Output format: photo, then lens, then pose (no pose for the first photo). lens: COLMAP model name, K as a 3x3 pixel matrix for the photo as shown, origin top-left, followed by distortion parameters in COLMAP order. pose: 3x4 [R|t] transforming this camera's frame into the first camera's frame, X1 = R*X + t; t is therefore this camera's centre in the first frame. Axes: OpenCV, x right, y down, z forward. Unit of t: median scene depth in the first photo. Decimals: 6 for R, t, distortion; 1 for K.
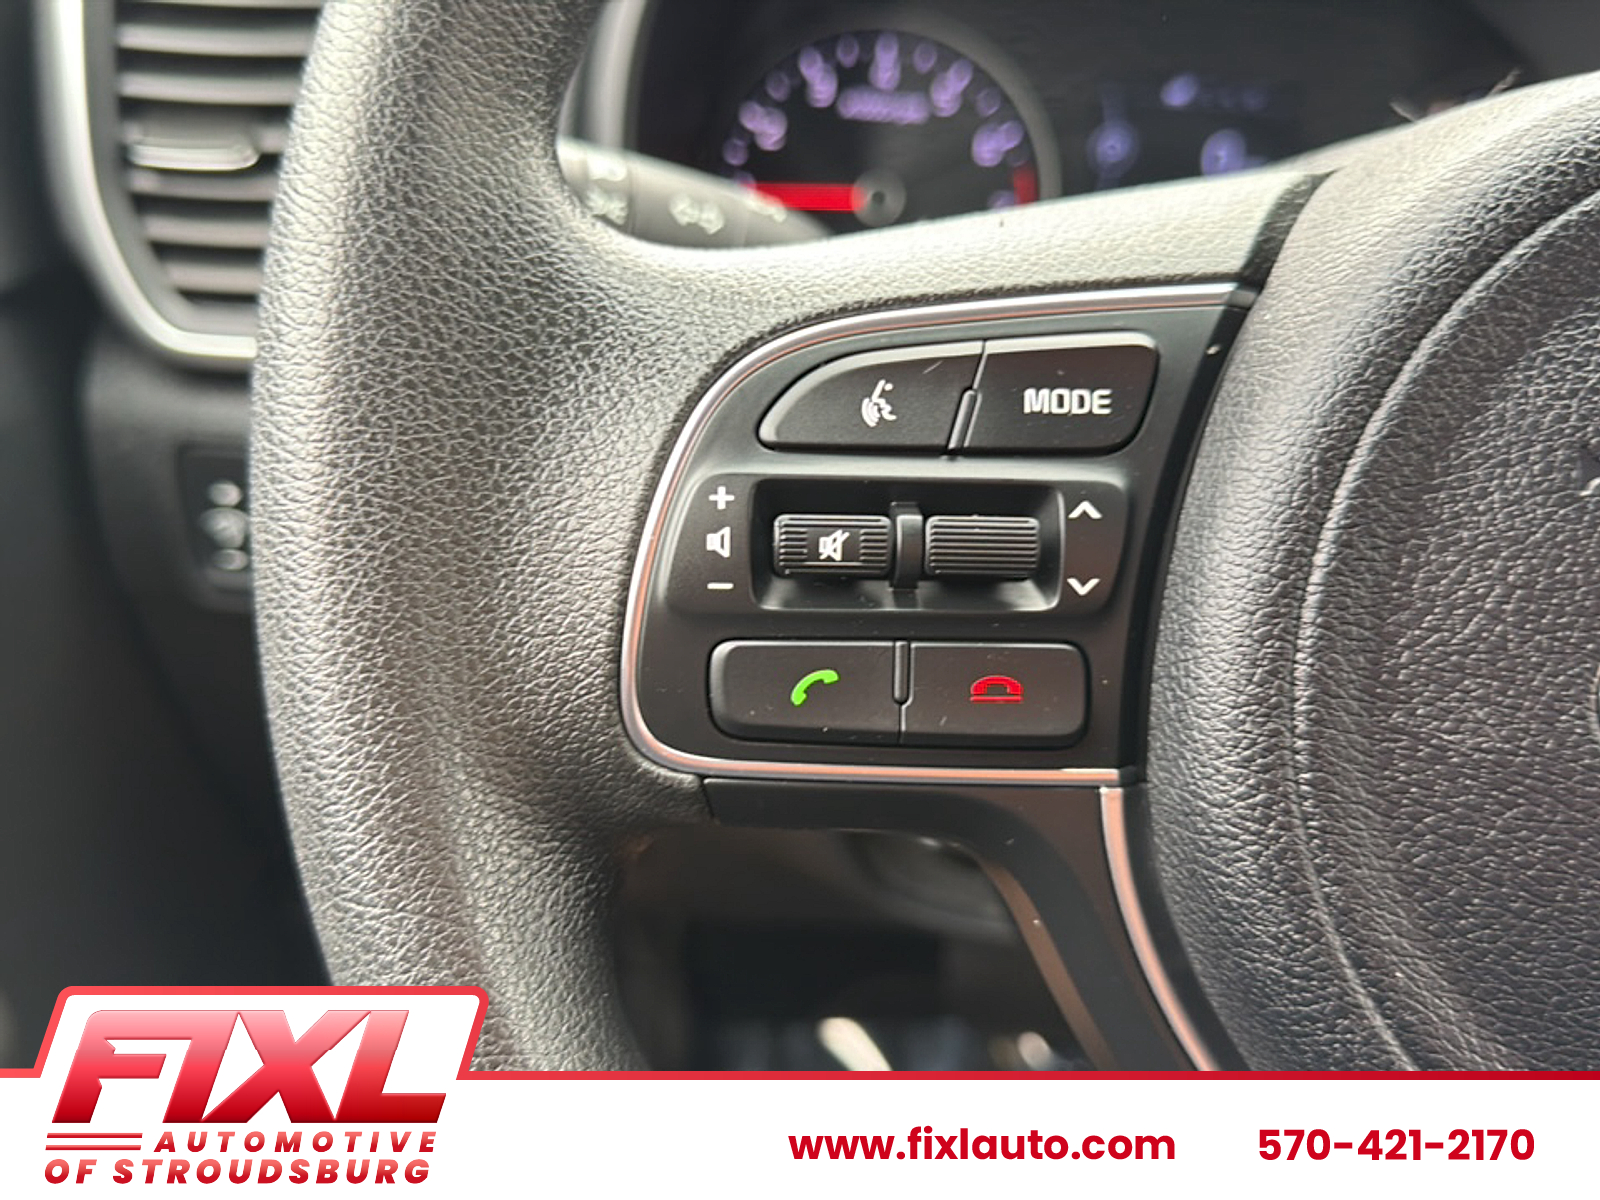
lens RADIAL K [[1485.4, 0, 790.9], [0, 1485.4, 600.8], [0, 0, 1]] dist [0.166654, -0.498130]
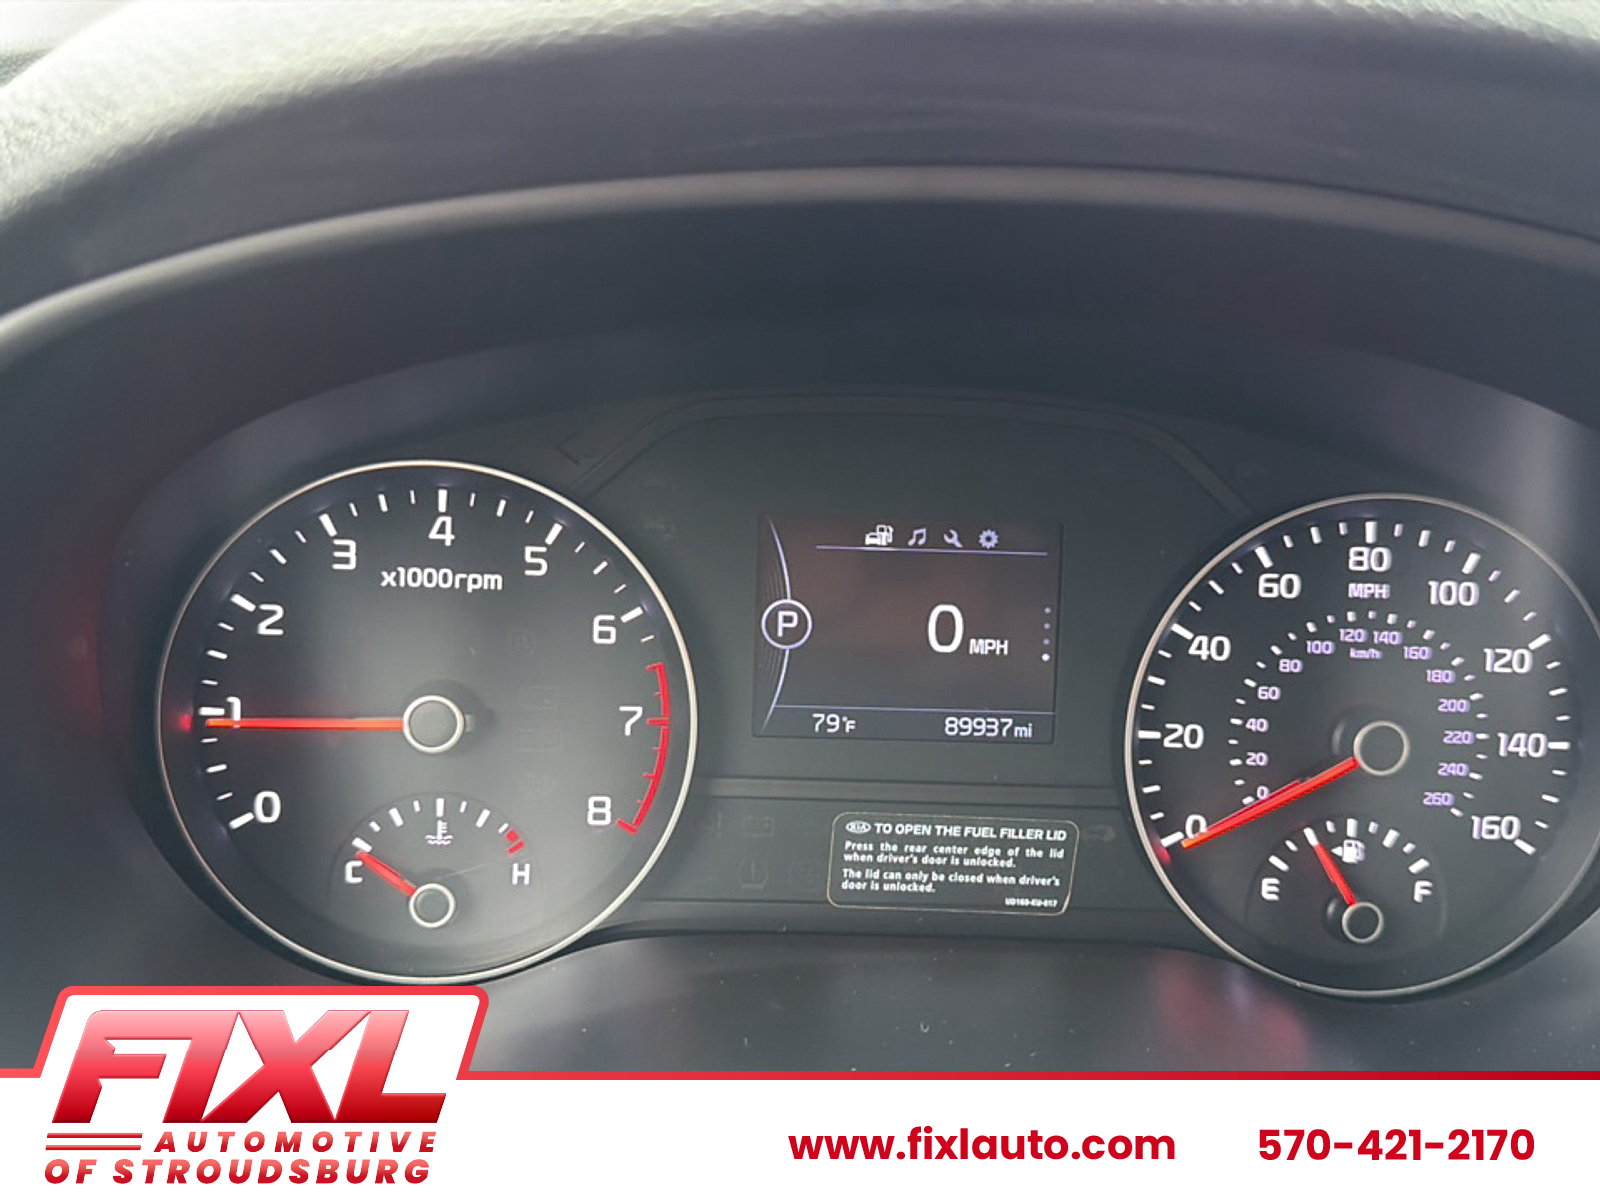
lens RADIAL K [[1448.0, 0, 800.0], [0, 1448.0, 600.0], [0, 0, 1]] dist [0.168610, -0.449737]
pose [[0.996531, -0.046432, 0.069063, 0.477354], [0.051113, 0.996400, -0.067630, -0.725340], [-0.065674, 0.070926, 0.995317, 0.932693]]
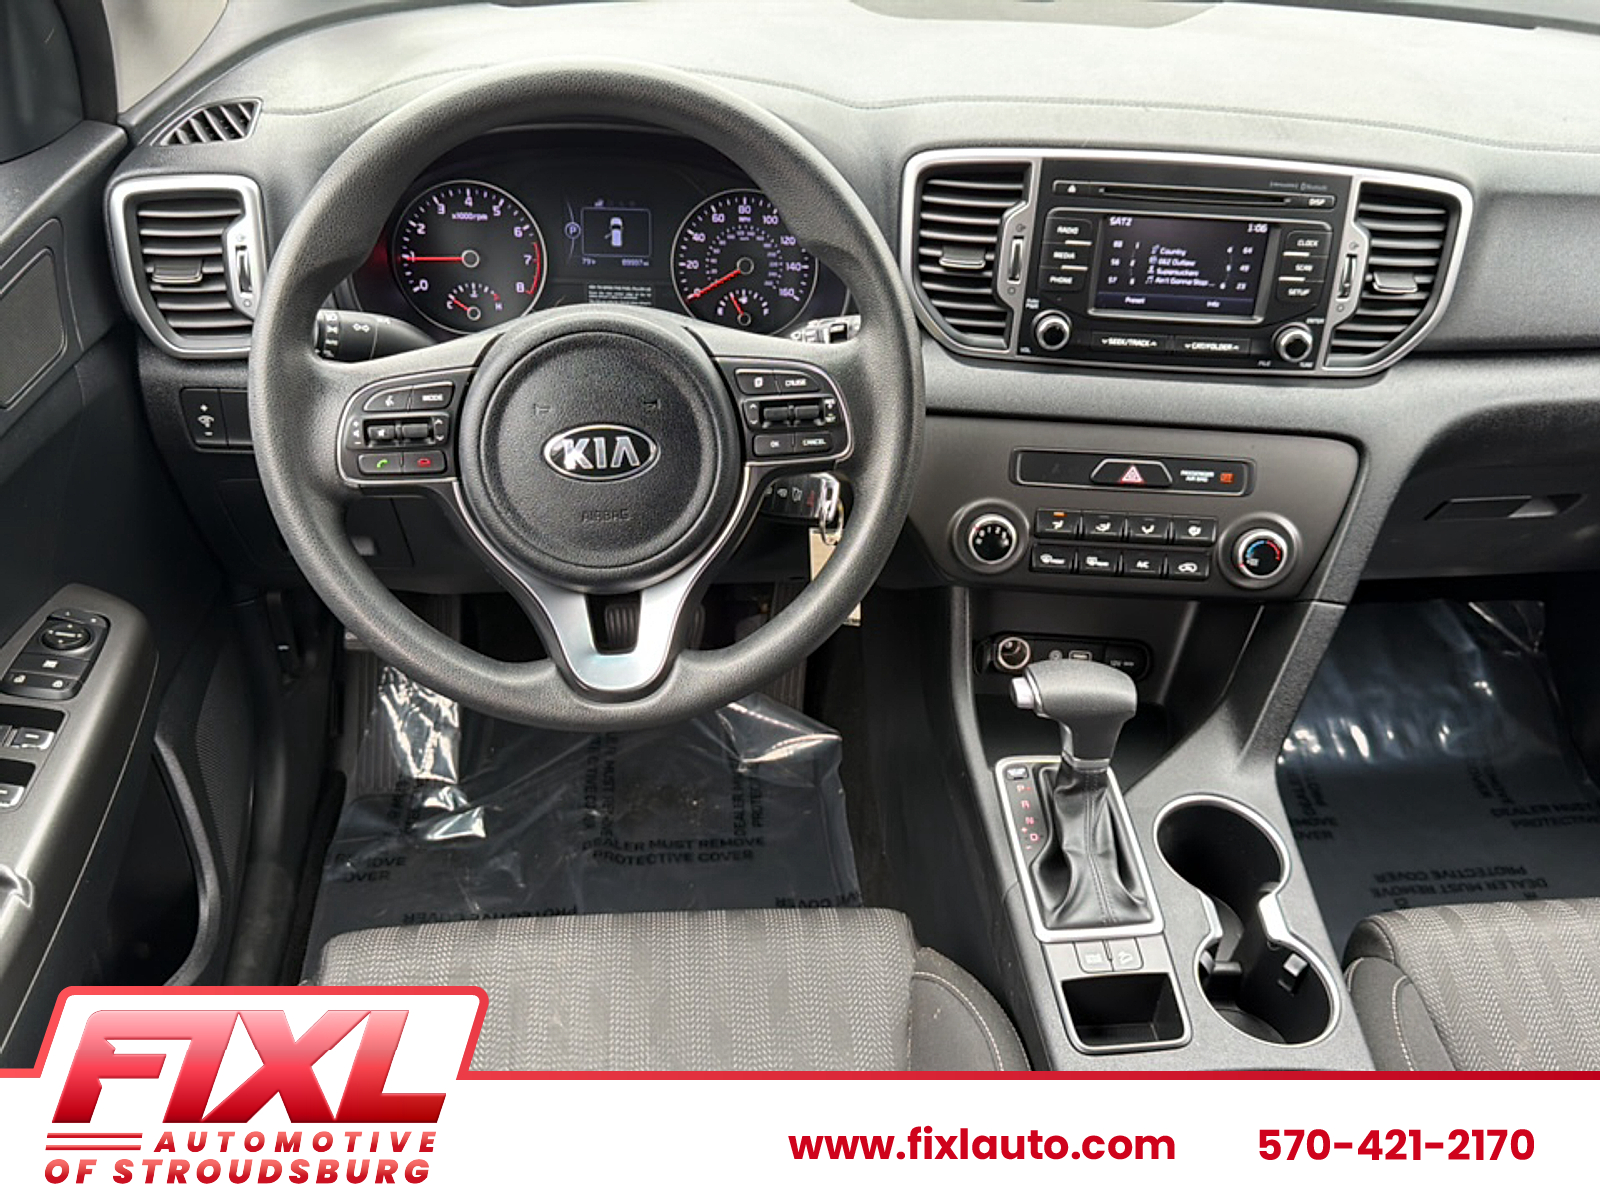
lens RADIAL K [[1448.0, 0, 800.0], [0, 1448.0, 600.0], [0, 0, 1]] dist [0.168610, -0.449737]
pose [[0.993018, -0.077605, 0.088840, 0.869623], [0.064707, 0.988058, 0.139840, -0.075917], [-0.098631, -0.133116, 0.986181, -3.680915]]
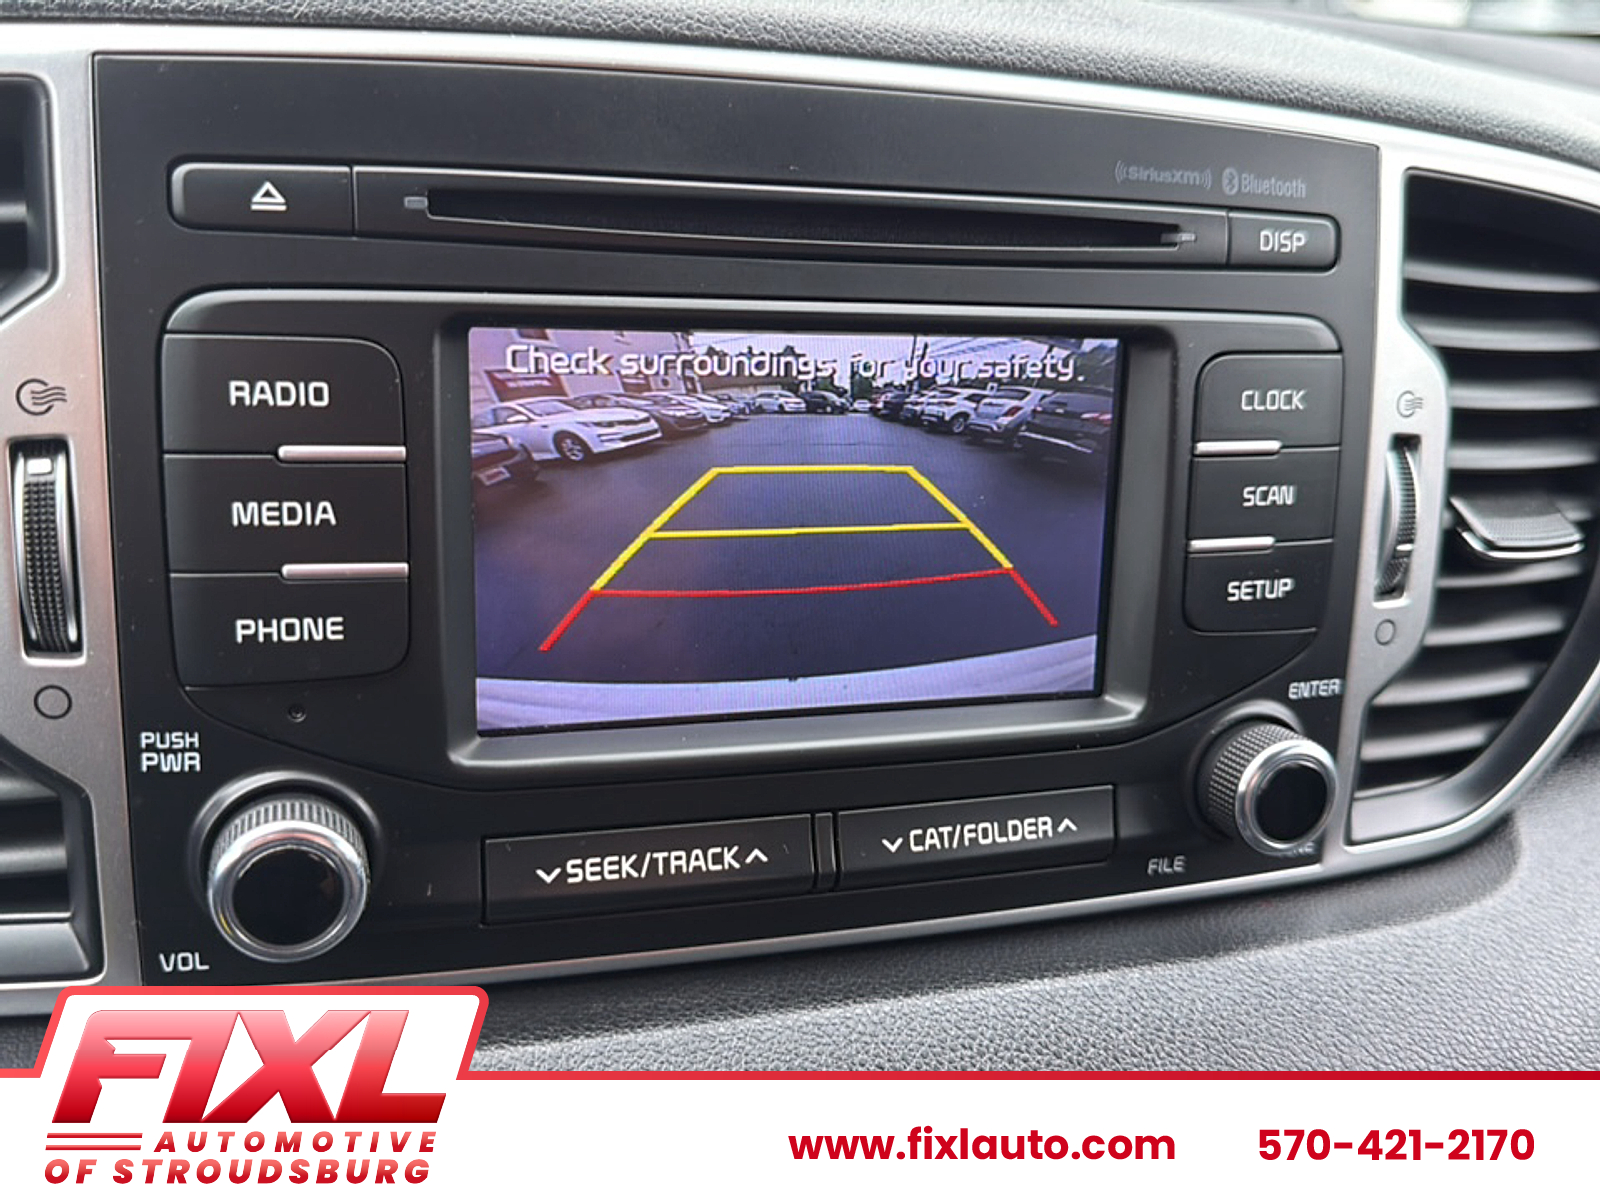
lens RADIAL K [[1485.4, 0, 790.9], [0, 1485.4, 600.8], [0, 0, 1]] dist [0.166654, -0.498130]
pose [[0.903407, -0.146904, 0.402834, 2.381723], [0.181090, 0.982300, -0.047896, -0.339157], [-0.388668, 0.116219, 0.914019, 0.789430]]
